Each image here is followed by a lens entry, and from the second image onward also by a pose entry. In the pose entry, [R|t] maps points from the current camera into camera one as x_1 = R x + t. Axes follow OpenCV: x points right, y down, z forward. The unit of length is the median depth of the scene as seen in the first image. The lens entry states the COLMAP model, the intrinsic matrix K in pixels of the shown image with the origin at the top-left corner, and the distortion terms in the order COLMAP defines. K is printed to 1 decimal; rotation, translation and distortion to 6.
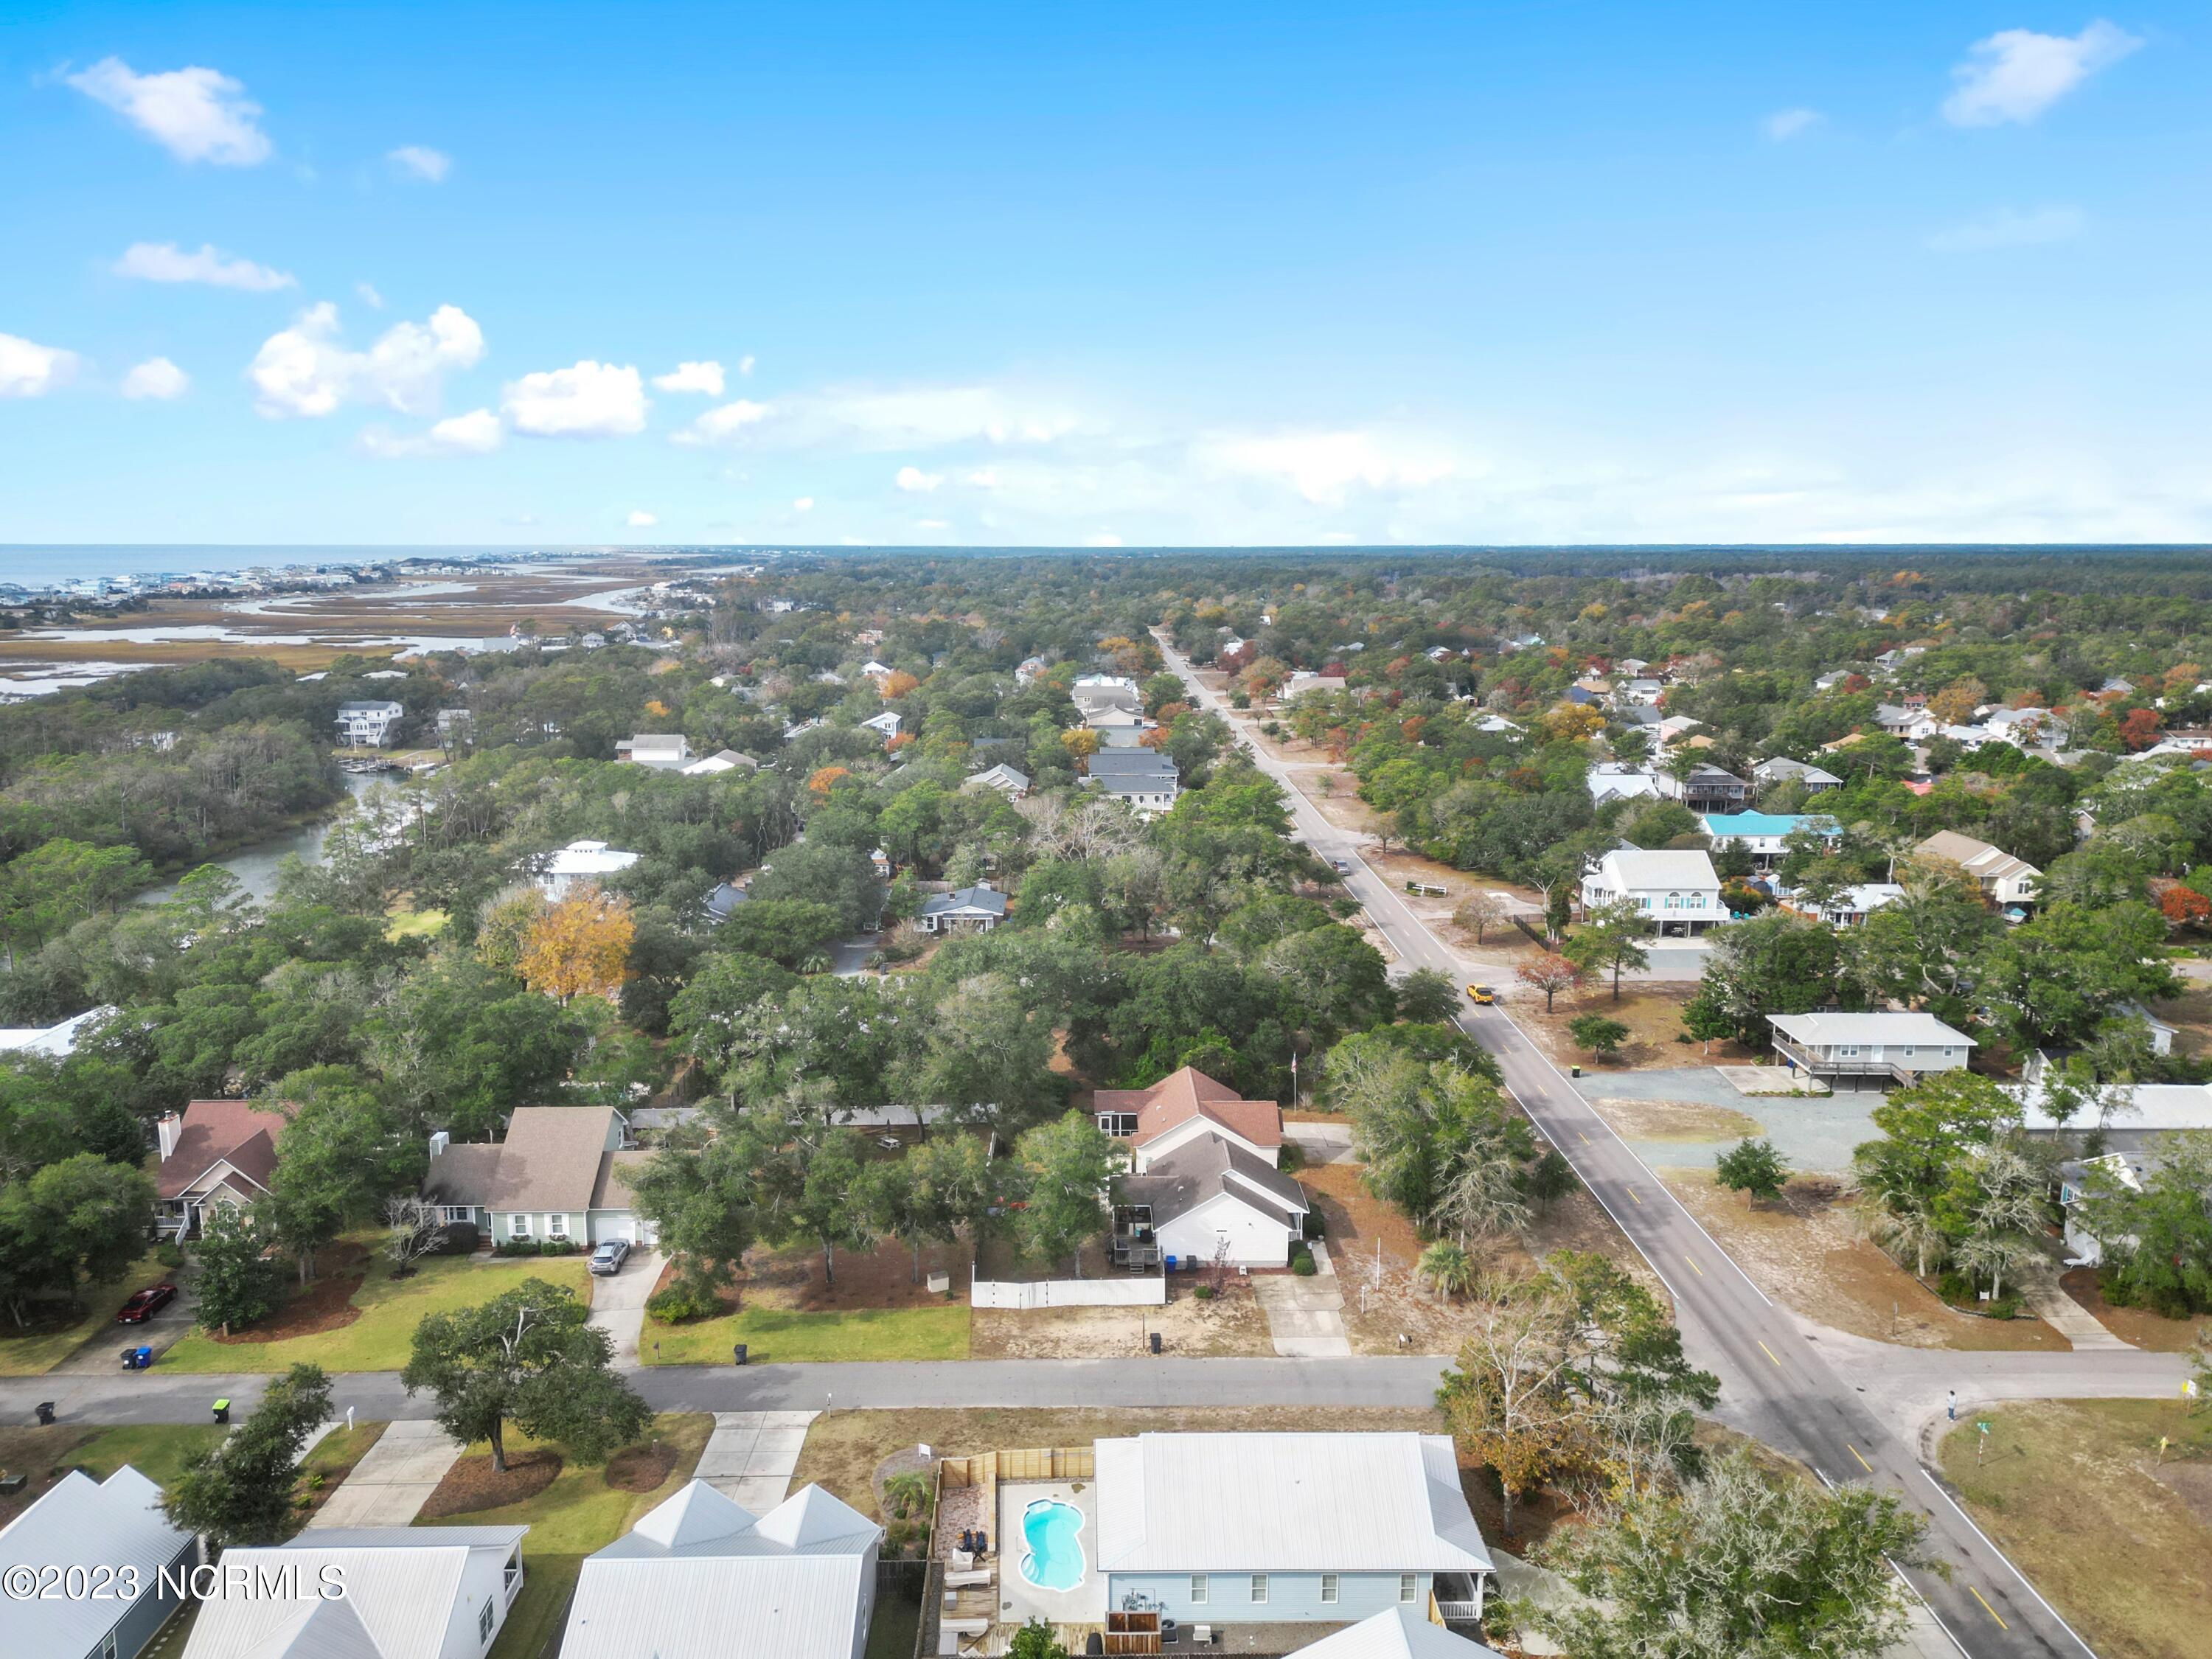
lens RADIAL K [[1551.3, 0, 1101.7], [0, 1551.3, 834.6], [0, 0, 1]] dist [0.087545, -0.082801]
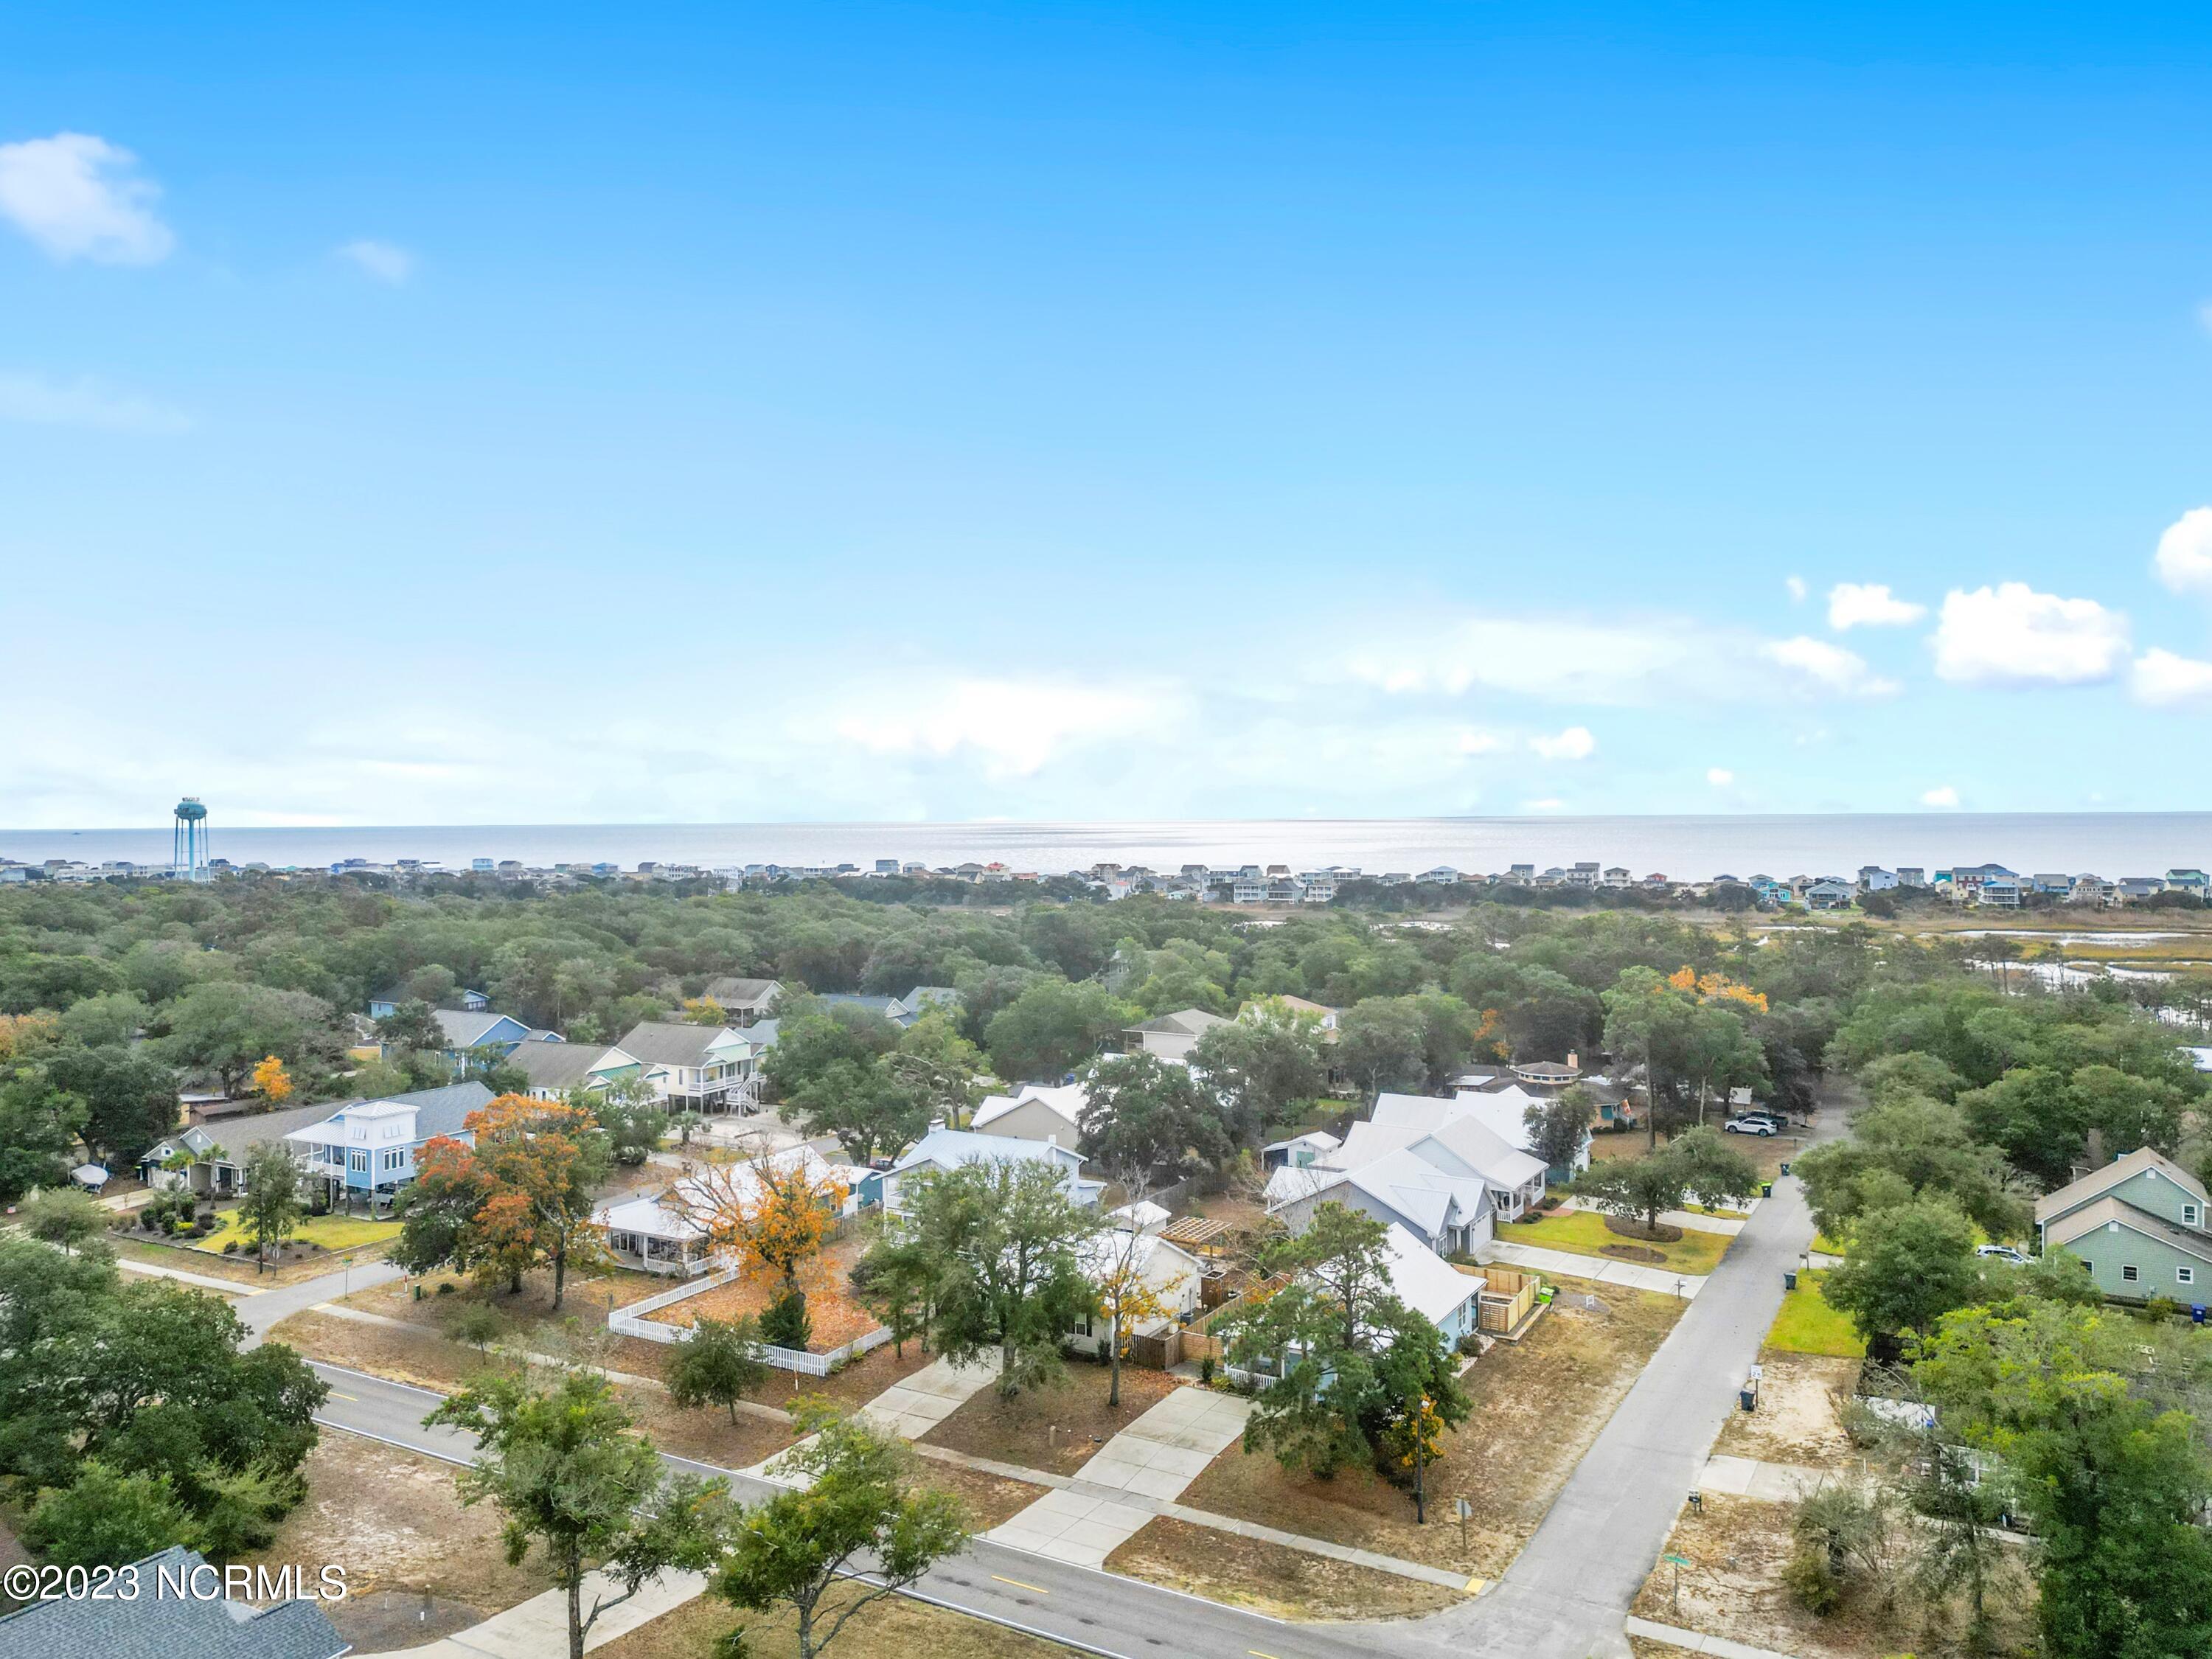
lens RADIAL K [[1591.0, 0, 1100.6], [0, 1591.0, 815.8], [0, 0, 1]] dist [0.087693, -0.088093]
pose [[-0.515545, 0.003718, -0.856854, 0.973705], [-0.151816, 0.983774, 0.095612, -0.036535], [0.843306, 0.179376, -0.506615, 1.043632]]
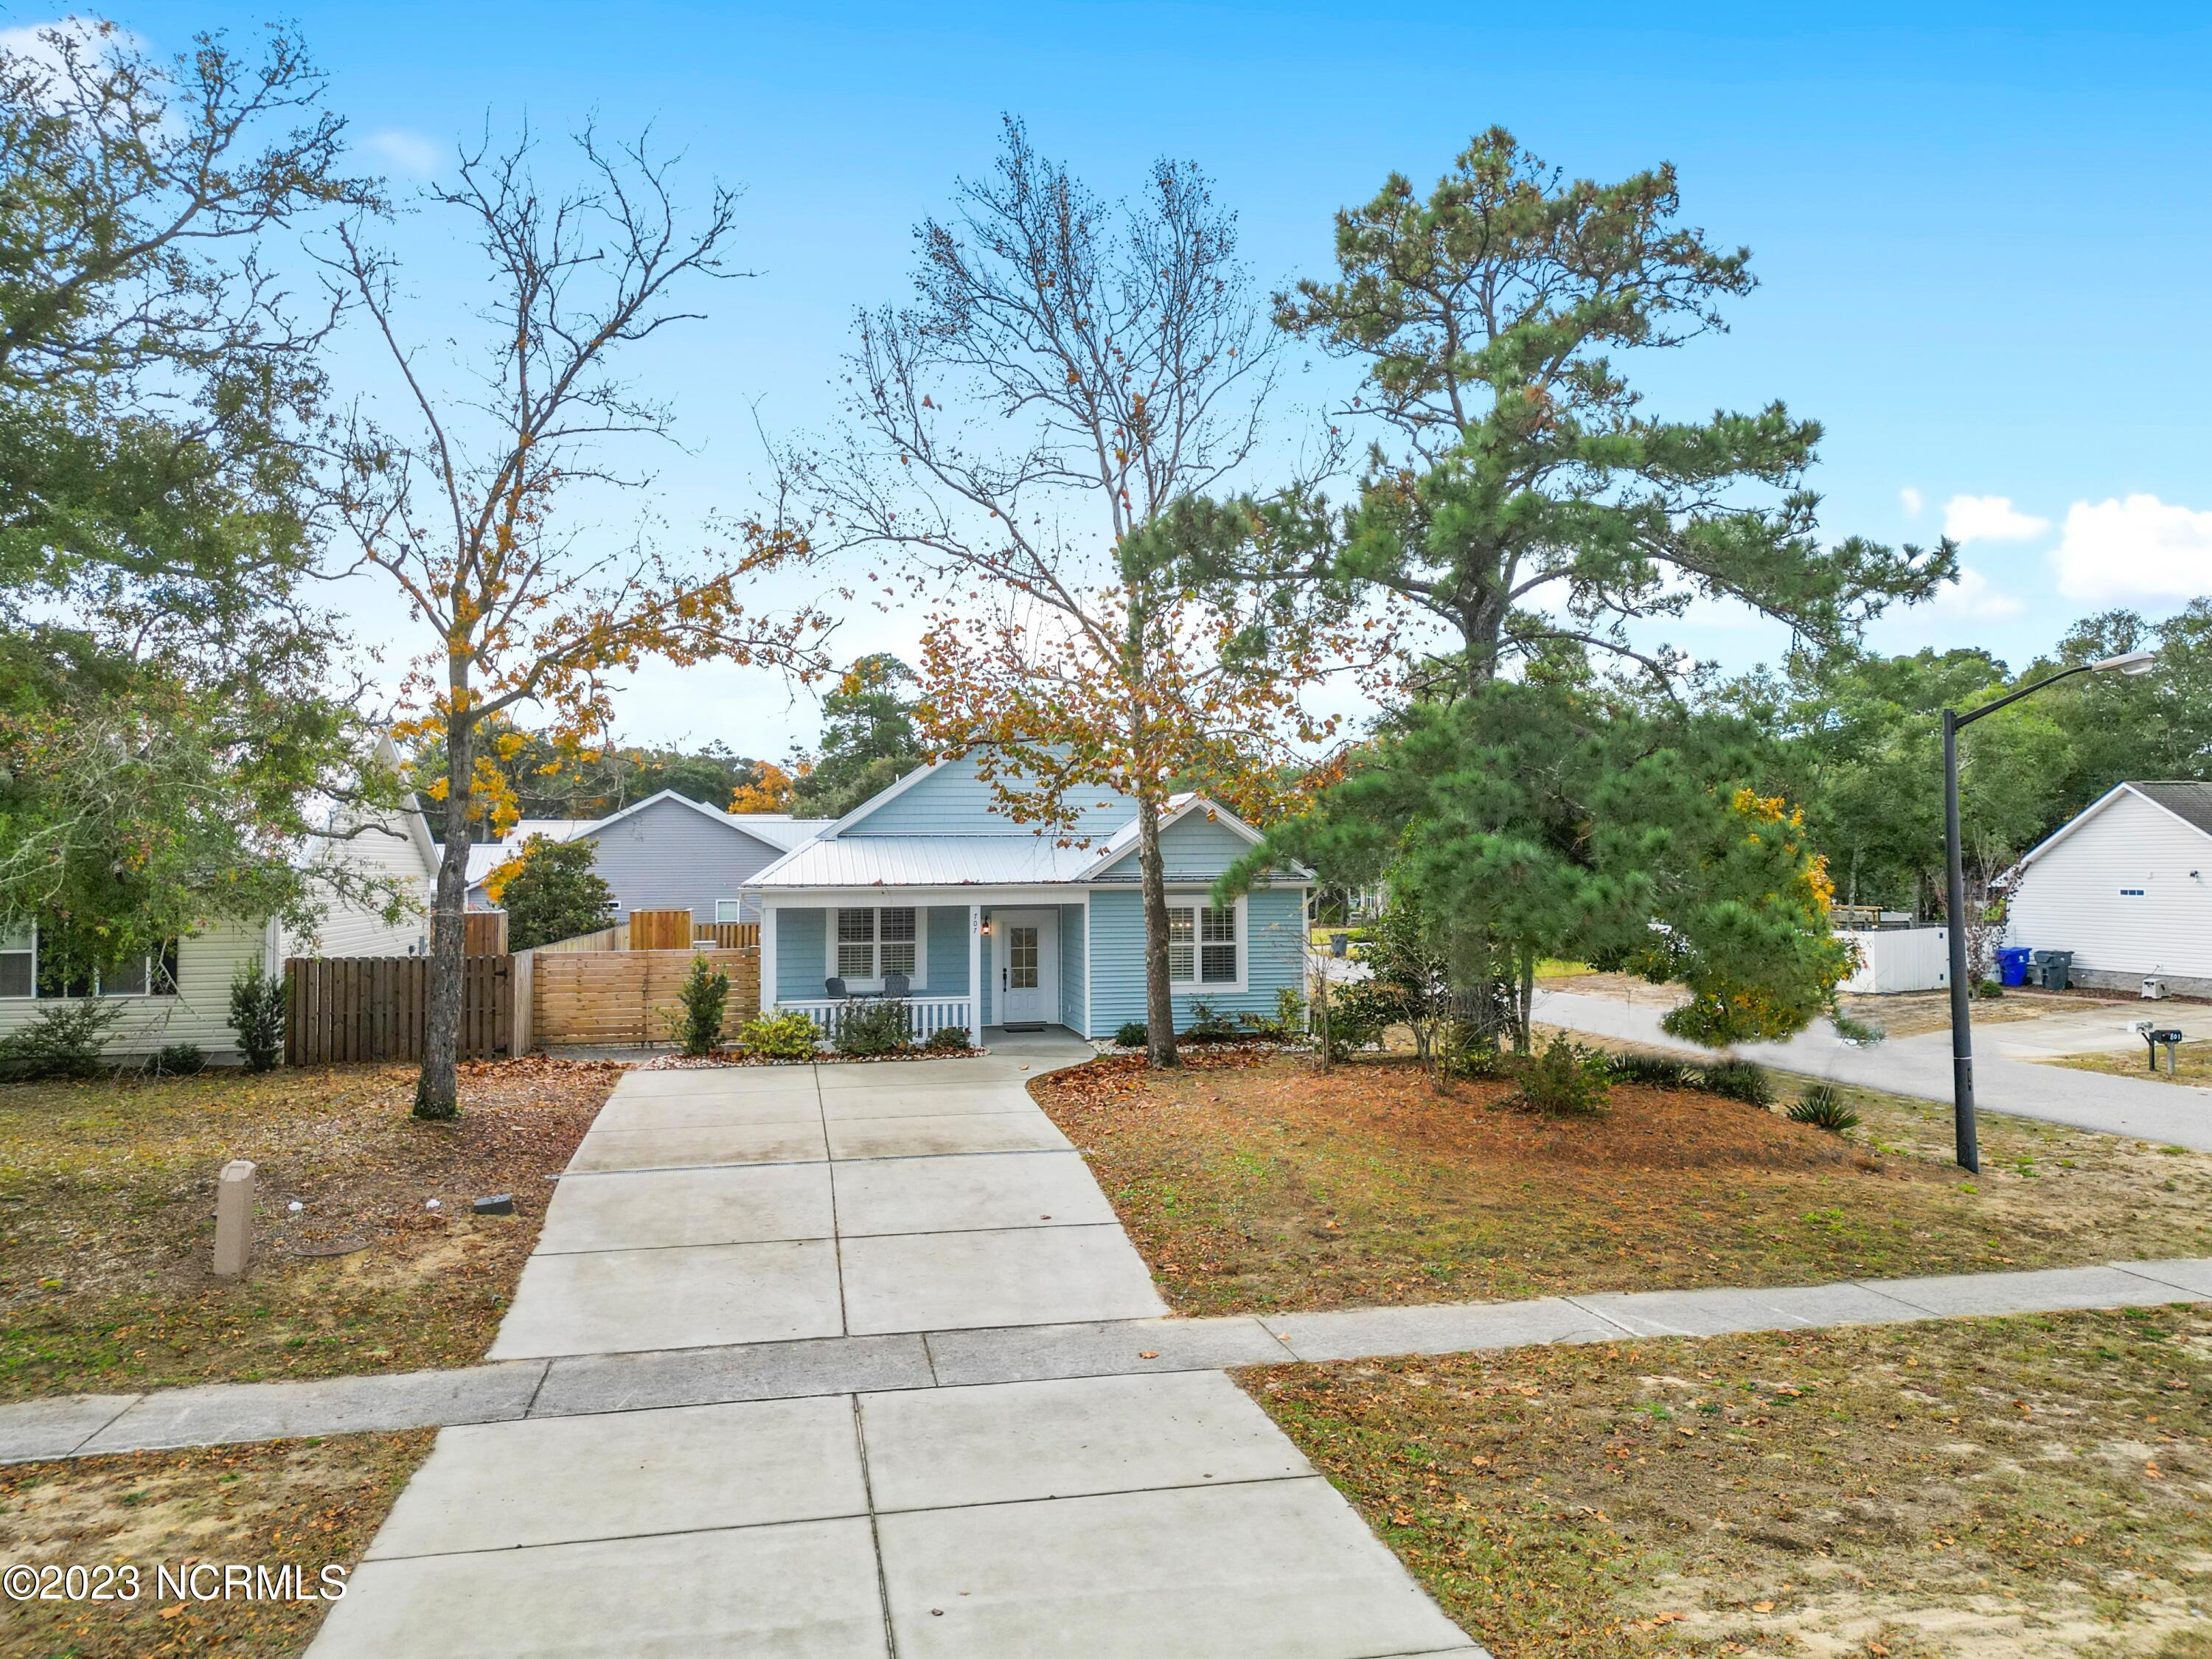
lens RADIAL K [[1551.3, 0, 1101.7], [0, 1551.3, 834.6], [0, 0, 1]] dist [0.087545, -0.082801]
pose [[0.193703, -0.023706, -0.980774, 0.436240], [-0.173730, 0.983080, -0.058073, 0.320534], [0.965555, 0.181639, 0.186307, 0.702414]]
